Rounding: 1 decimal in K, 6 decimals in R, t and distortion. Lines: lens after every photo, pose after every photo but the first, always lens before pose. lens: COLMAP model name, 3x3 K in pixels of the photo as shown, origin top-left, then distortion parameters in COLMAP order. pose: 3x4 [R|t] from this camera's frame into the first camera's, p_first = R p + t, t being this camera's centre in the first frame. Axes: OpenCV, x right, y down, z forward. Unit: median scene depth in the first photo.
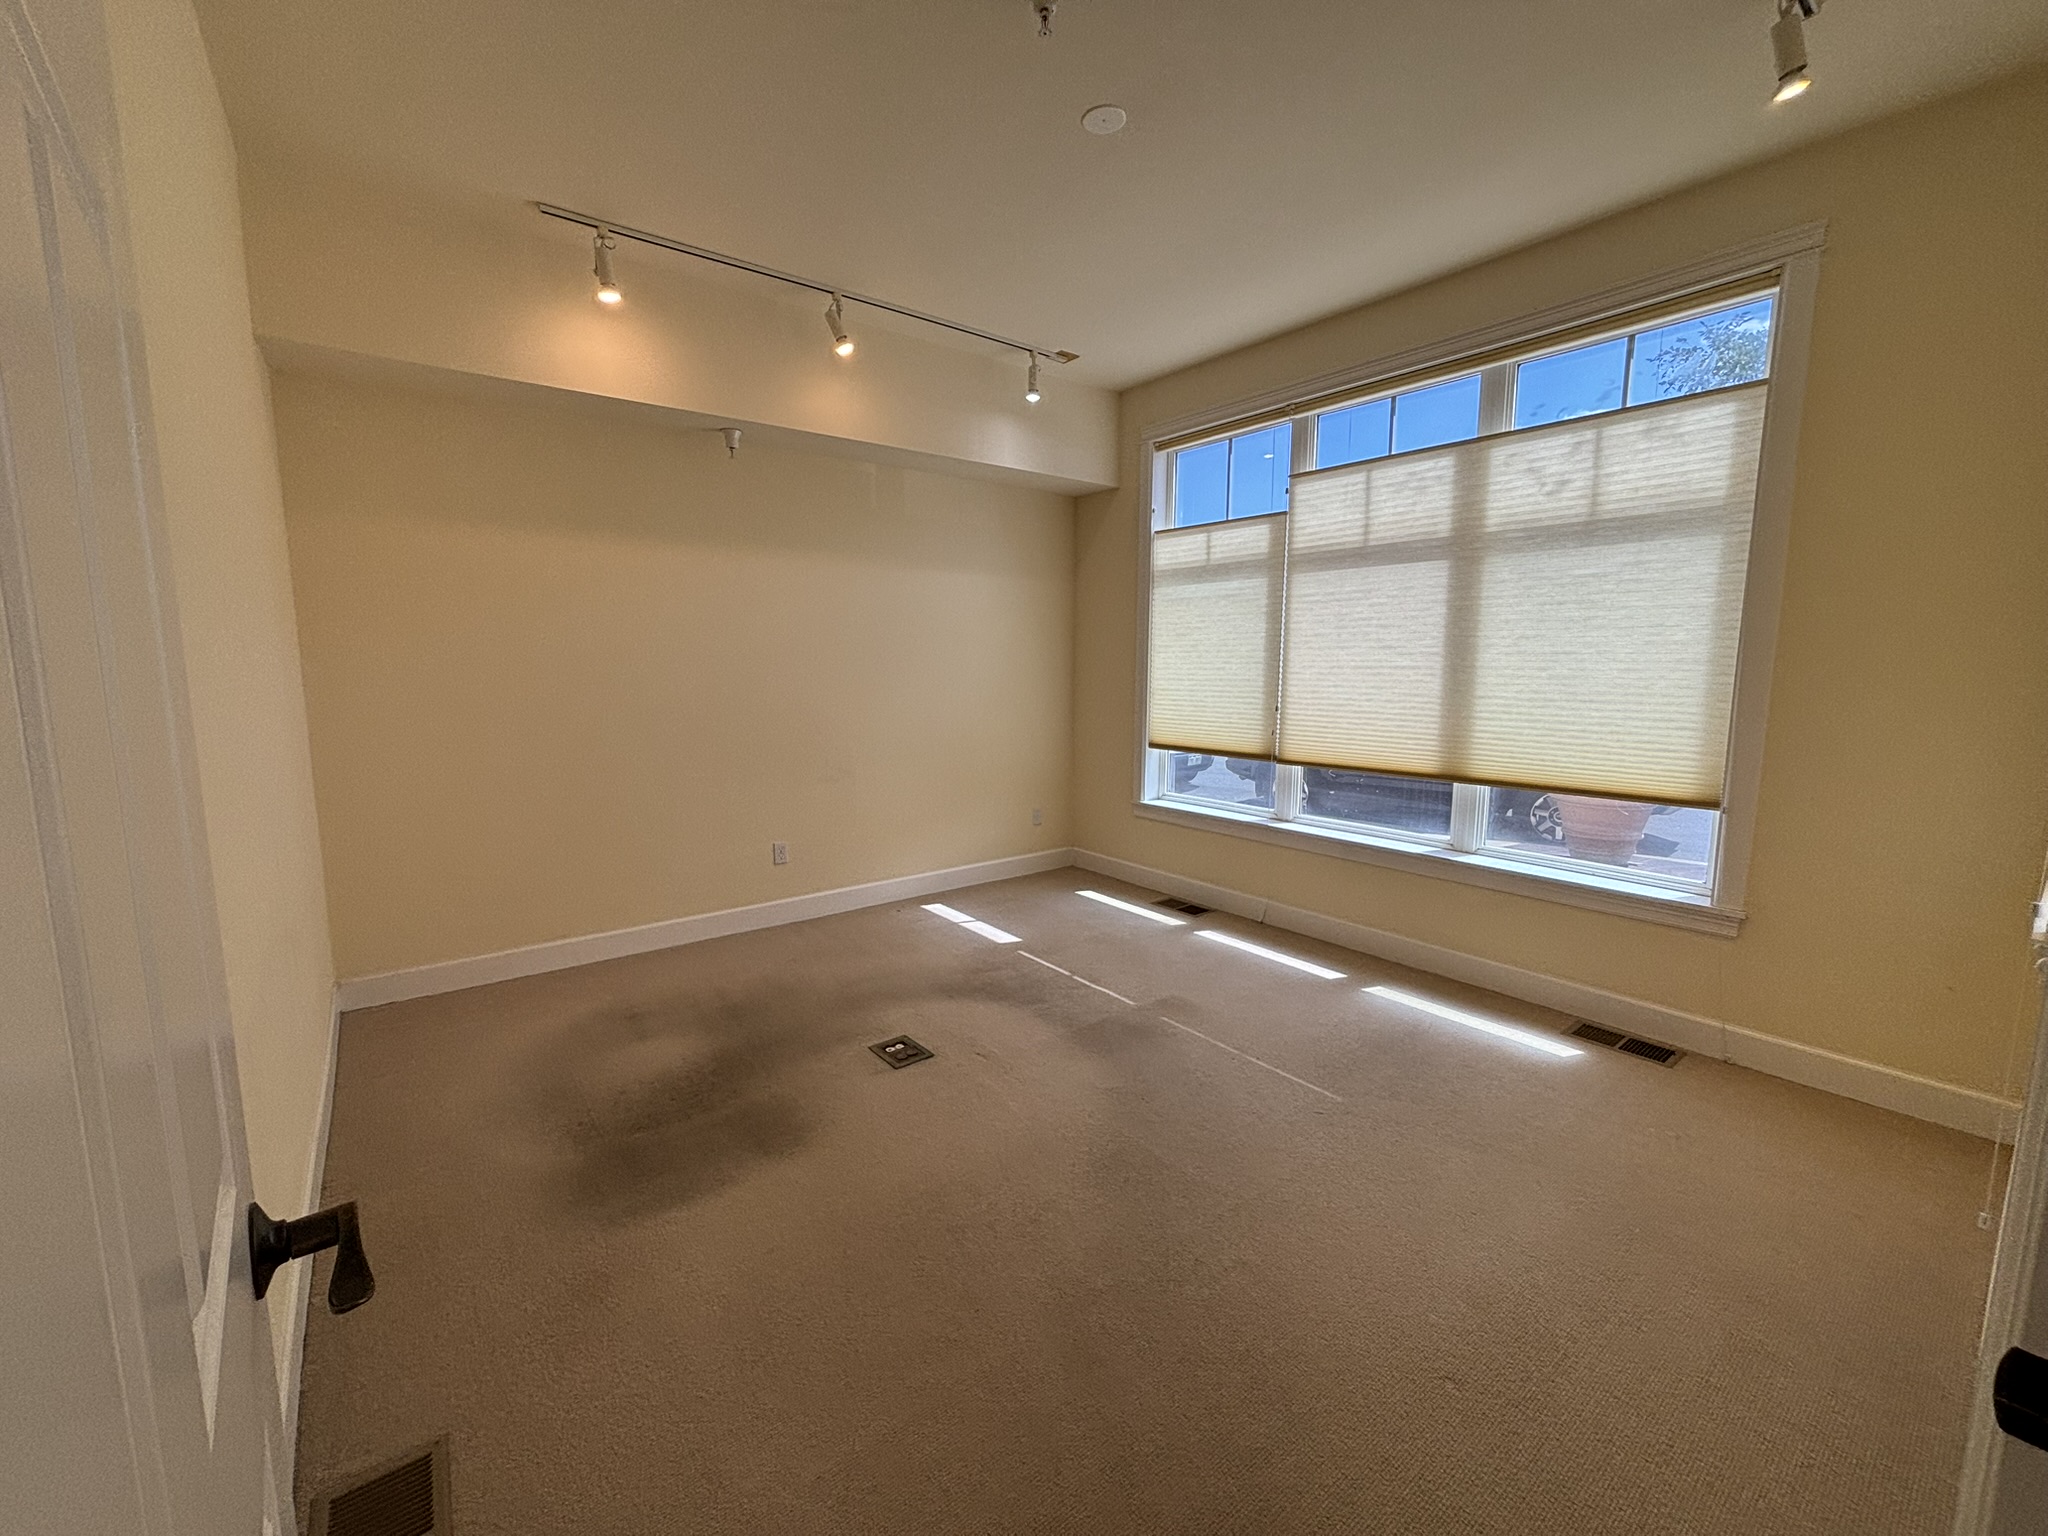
lens RADIAL K [[823.1, 0, 1020.1], [0, 823.1, 770.9], [0, 0, 1]] dist [-0.001182, -0.000149]
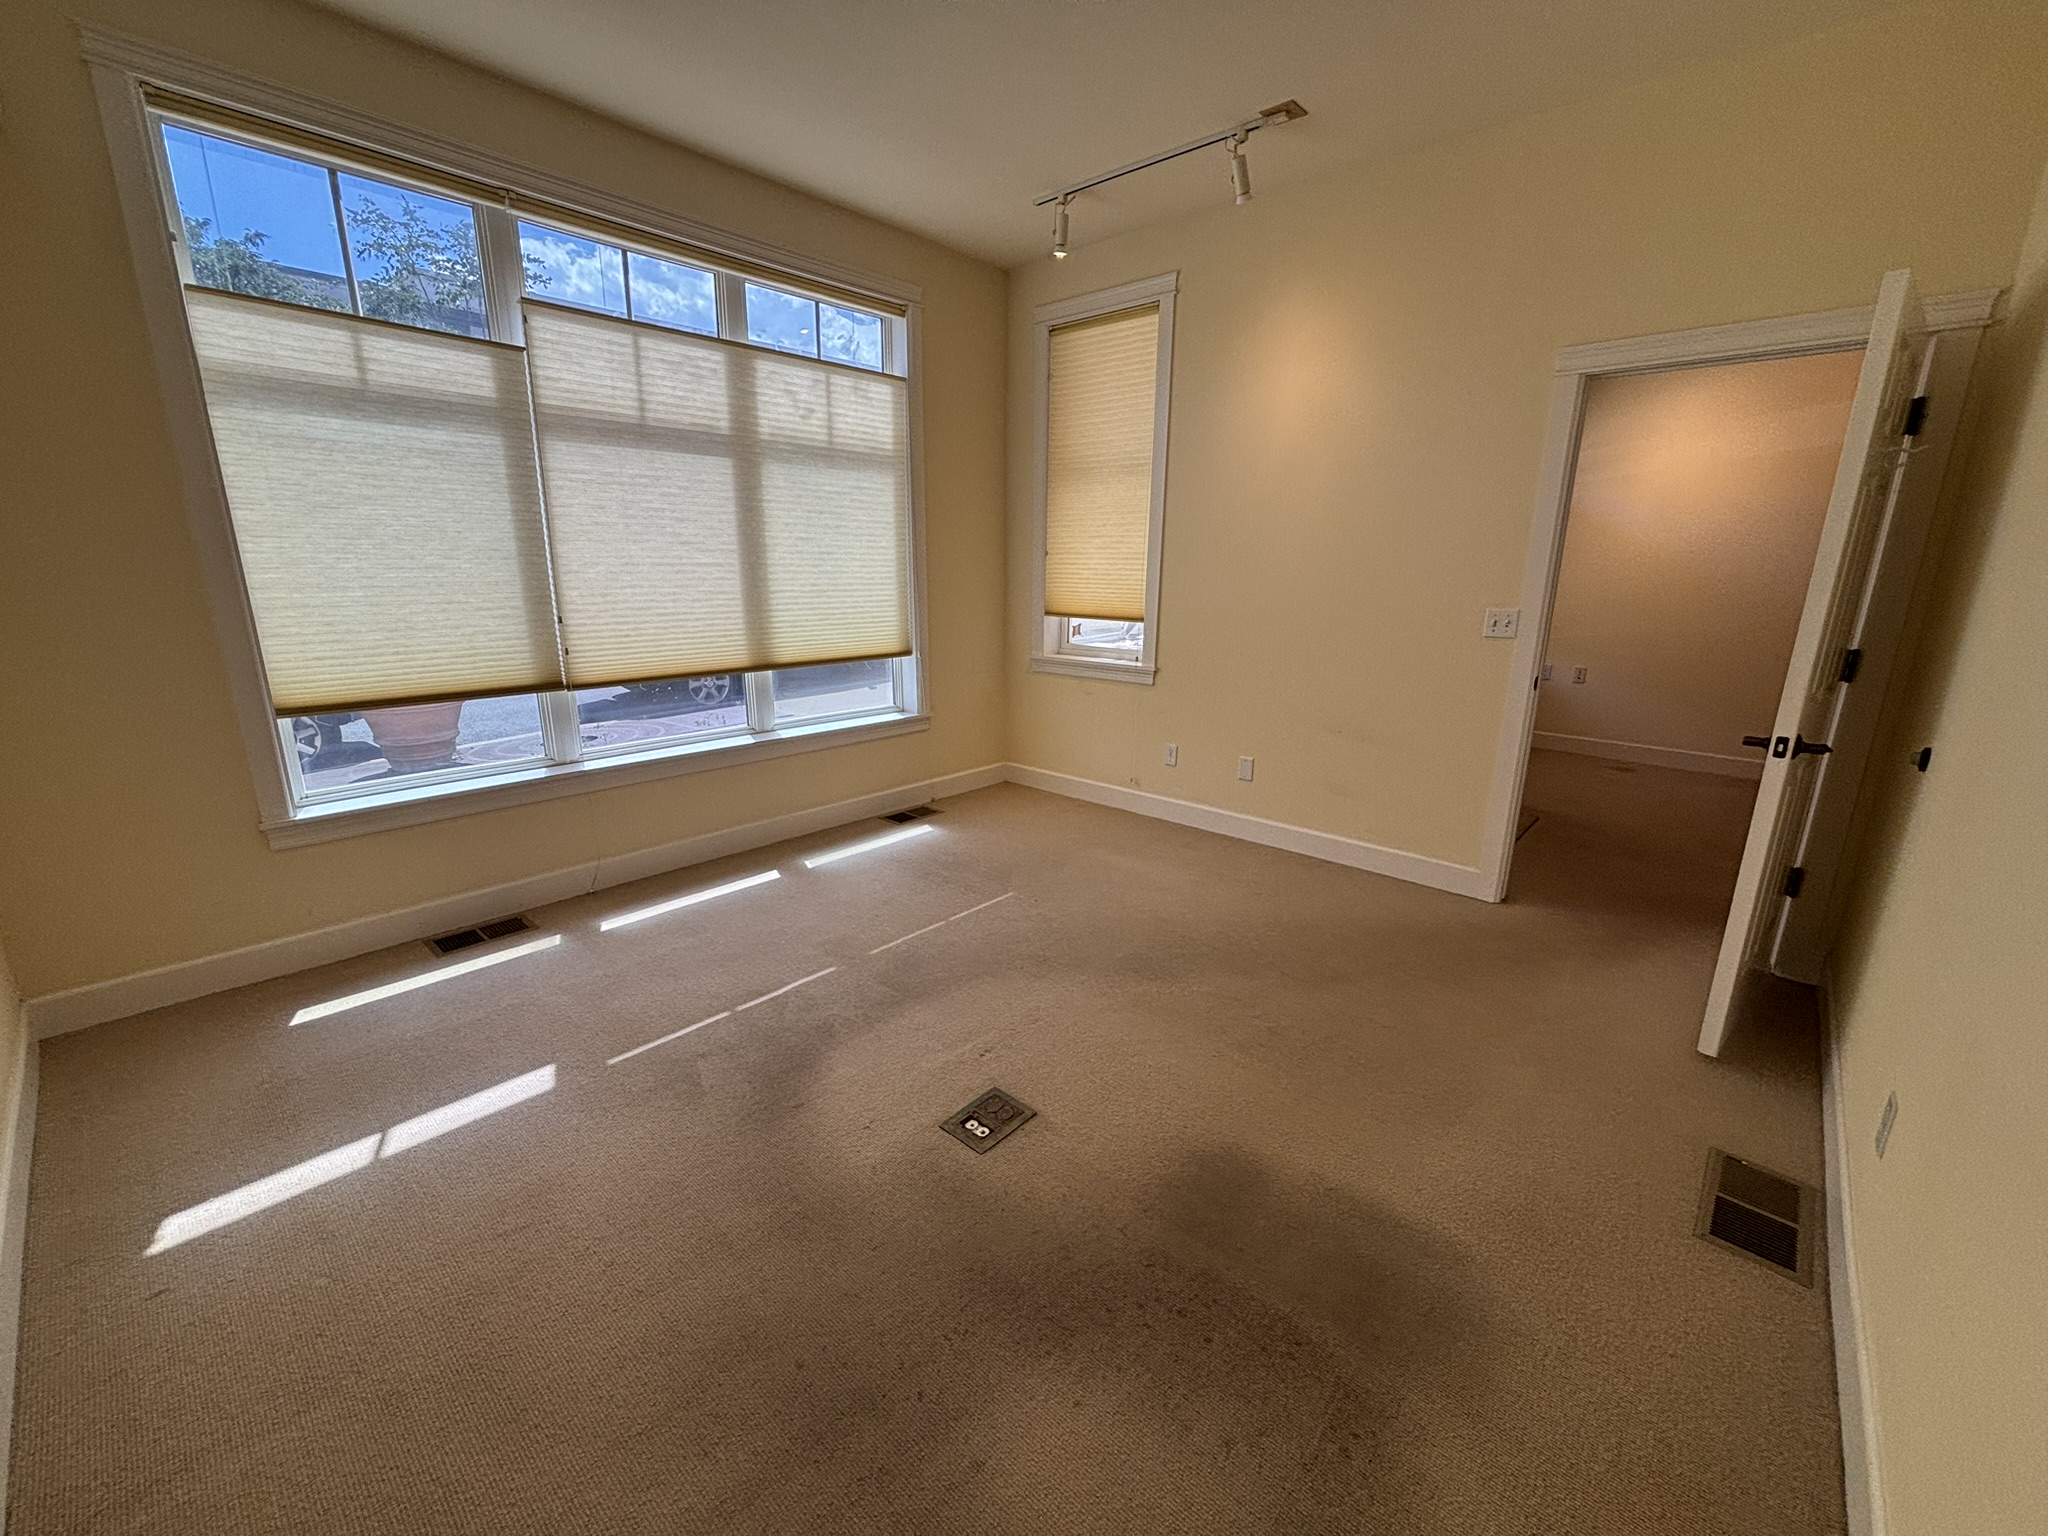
lens RADIAL K [[823.1, 0, 1020.1], [0, 823.1, 770.9], [0, 0, 1]] dist [-0.001182, -0.000149]
pose [[-0.175863, -0.248650, 0.952494, -0.619147], [0.119685, 0.954996, 0.271401, -0.115843], [-0.977112, 0.161729, -0.138189, 0.834427]]
